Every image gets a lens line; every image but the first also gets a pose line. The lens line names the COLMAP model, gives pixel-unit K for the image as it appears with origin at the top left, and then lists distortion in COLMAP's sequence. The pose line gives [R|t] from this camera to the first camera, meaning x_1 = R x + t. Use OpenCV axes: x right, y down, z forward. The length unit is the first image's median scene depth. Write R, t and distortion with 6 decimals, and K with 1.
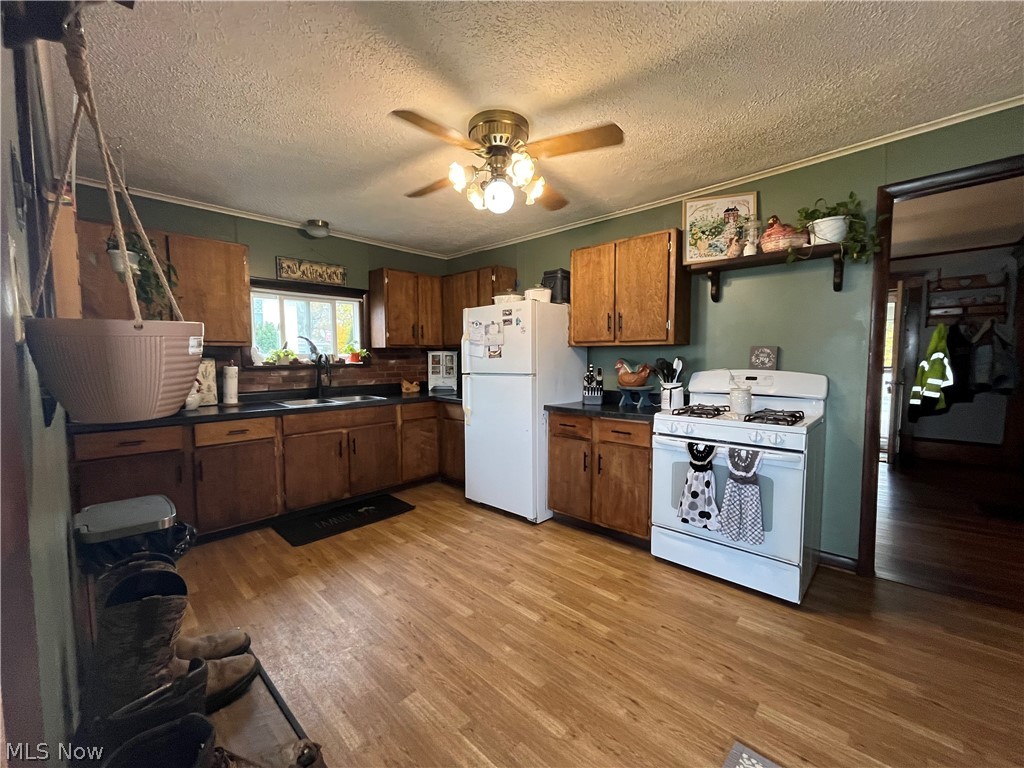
lens RADIAL K [[410.3, 0, 512.0], [0, 410.3, 384.0], [0, 0, 1]] dist [-0.000034, 0.000066]
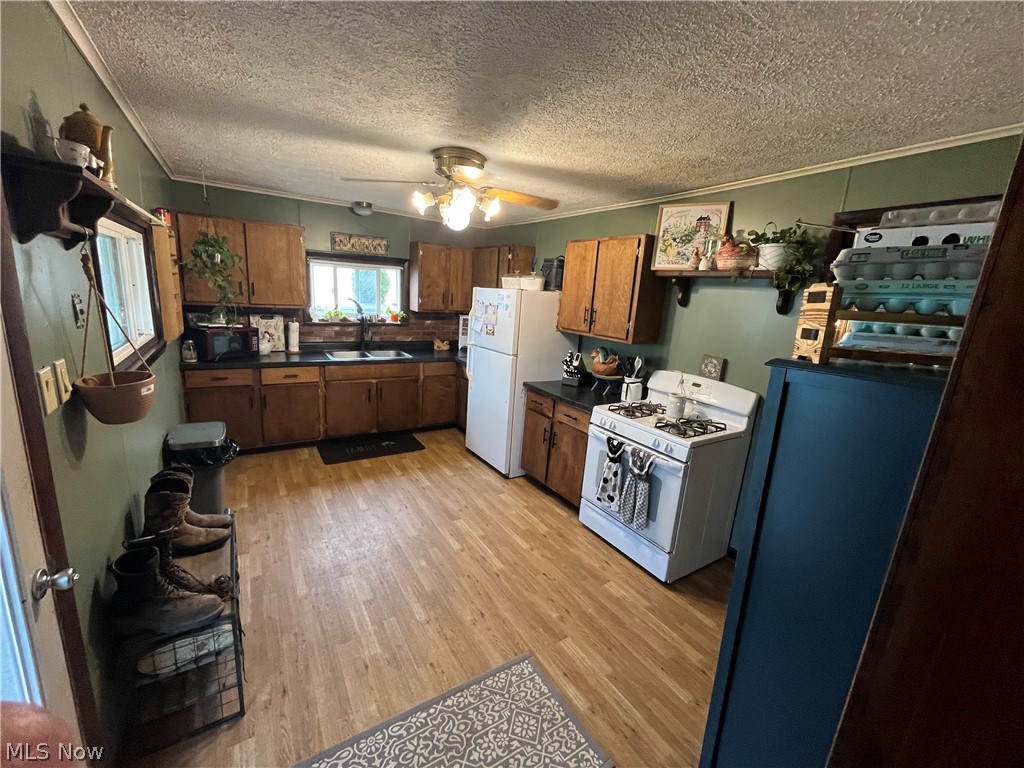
lens RADIAL K [[410.3, 0, 512.0], [0, 410.3, 384.0], [0, 0, 1]] dist [-0.000034, 0.000066]
pose [[0.968773, 0.121619, -0.216076, 0.313623], [-0.088275, 0.983518, 0.157795, -0.128665], [0.231705, -0.133794, 0.963541, -0.127496]]
